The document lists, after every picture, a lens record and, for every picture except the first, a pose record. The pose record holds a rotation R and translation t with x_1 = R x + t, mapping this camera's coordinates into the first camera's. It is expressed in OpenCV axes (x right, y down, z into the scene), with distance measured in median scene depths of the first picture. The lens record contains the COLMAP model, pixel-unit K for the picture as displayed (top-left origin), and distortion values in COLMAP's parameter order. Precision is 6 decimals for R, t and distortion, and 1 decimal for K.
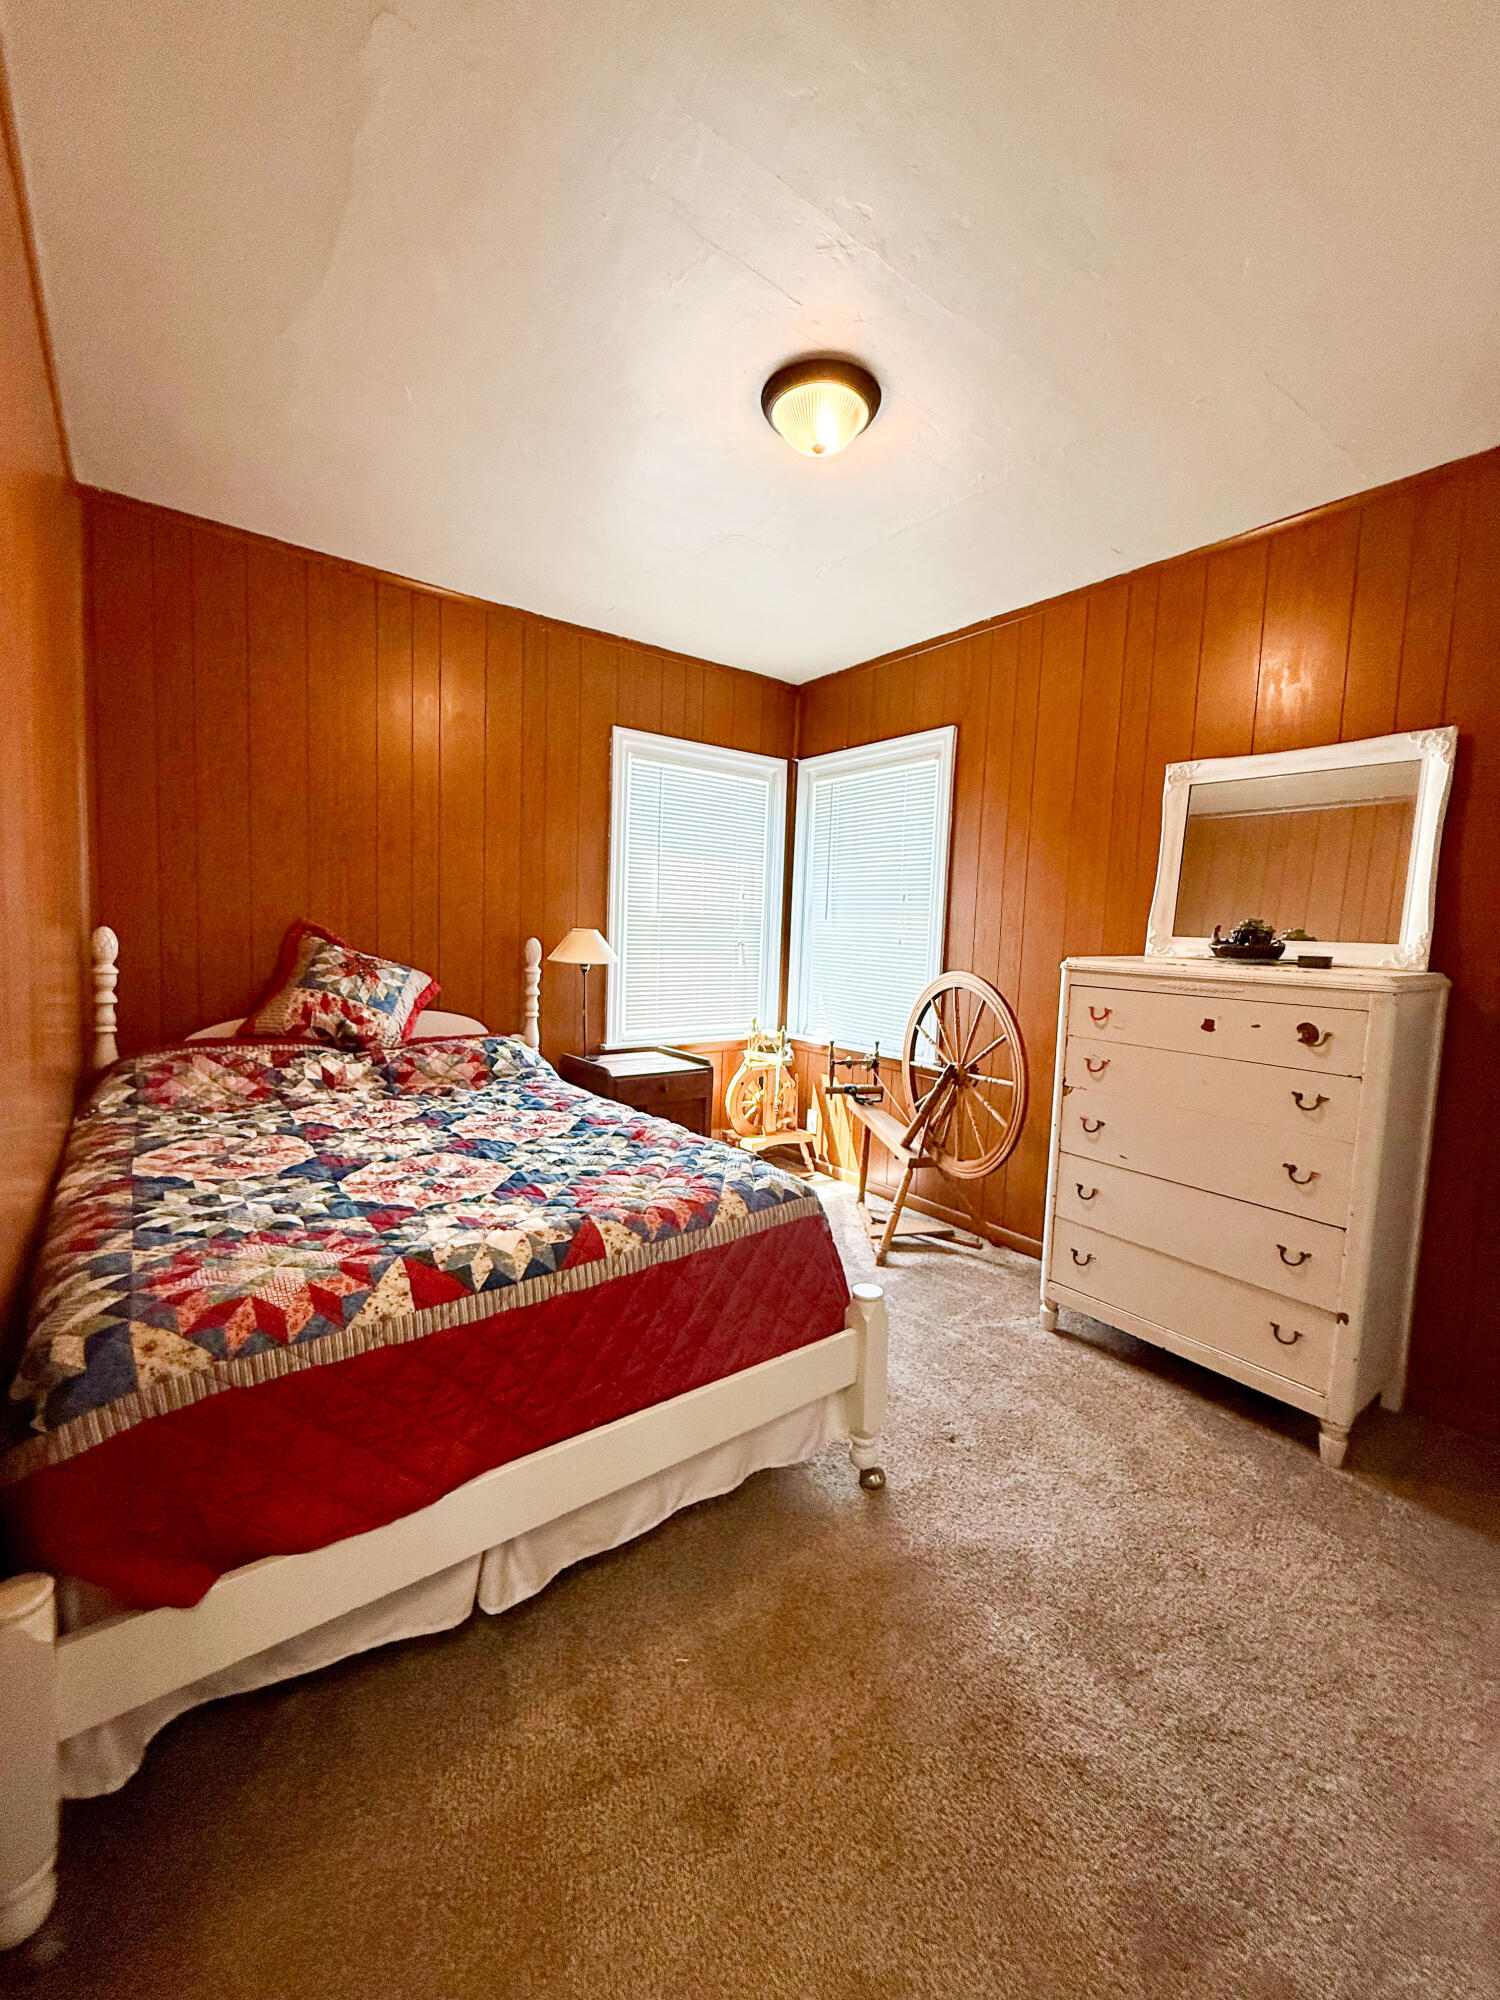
lens RADIAL K [[797.1, 0, 751.3], [0, 797.1, 992.9], [0, 0, 1]] dist [-0.001733, 0.000286]
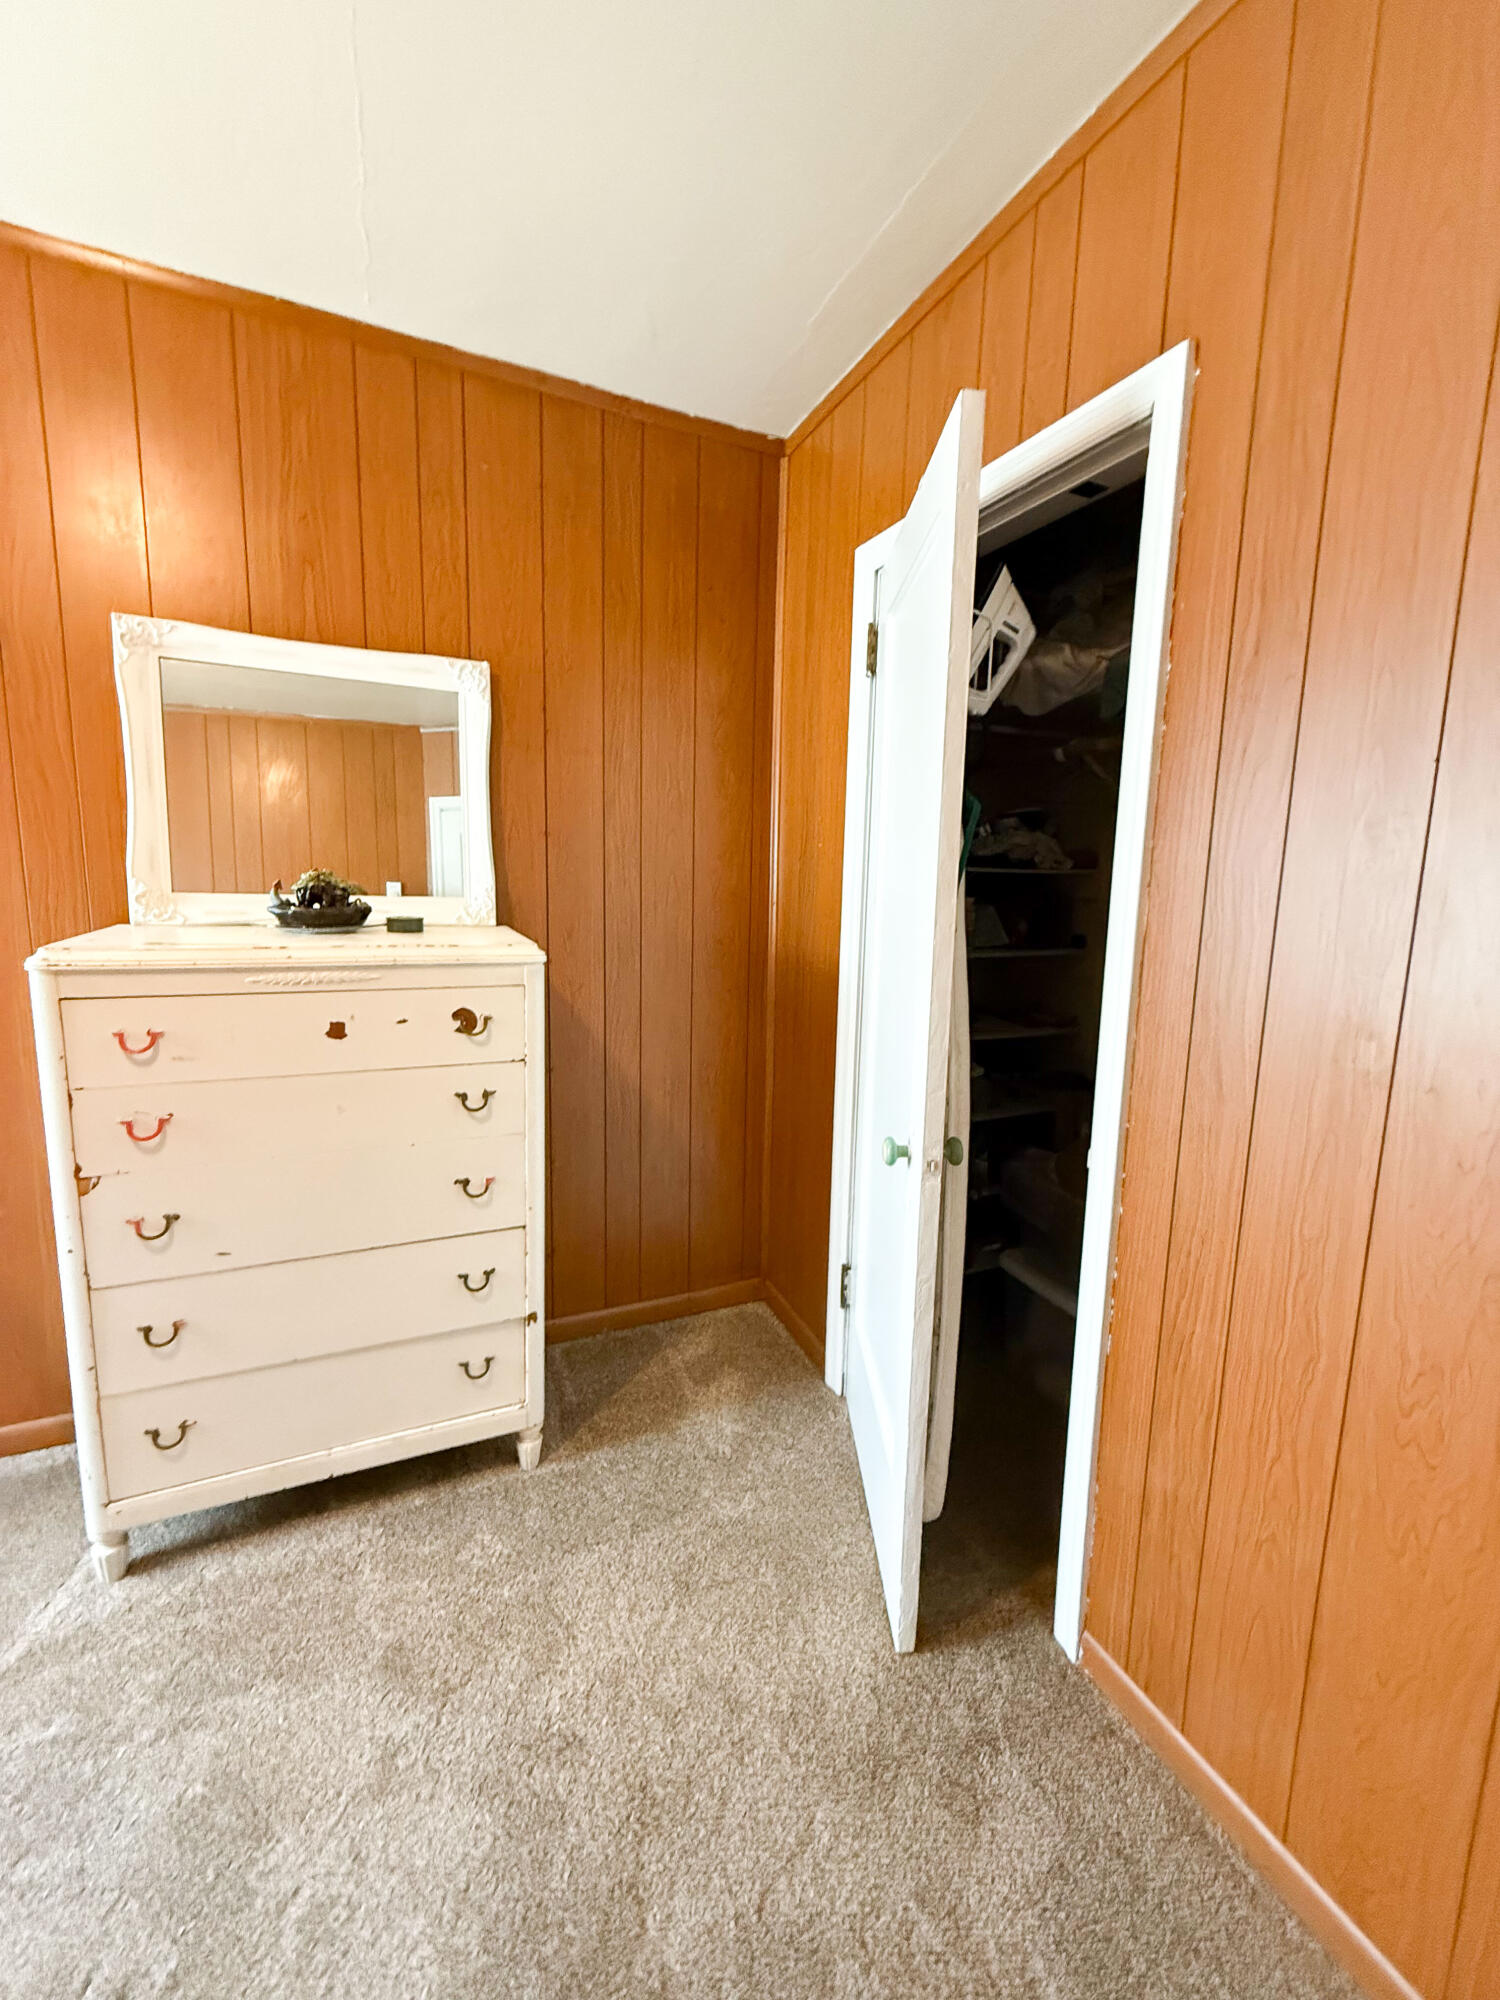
lens RADIAL K [[797.1, 0, 751.3], [0, 797.1, 992.9], [0, 0, 1]] dist [-0.001733, 0.000286]
pose [[0.223169, -0.173611, 0.959195, -0.012694], [0.059641, 0.984600, 0.164333, -0.077989], [-0.972953, 0.020534, 0.230087, 0.435879]]
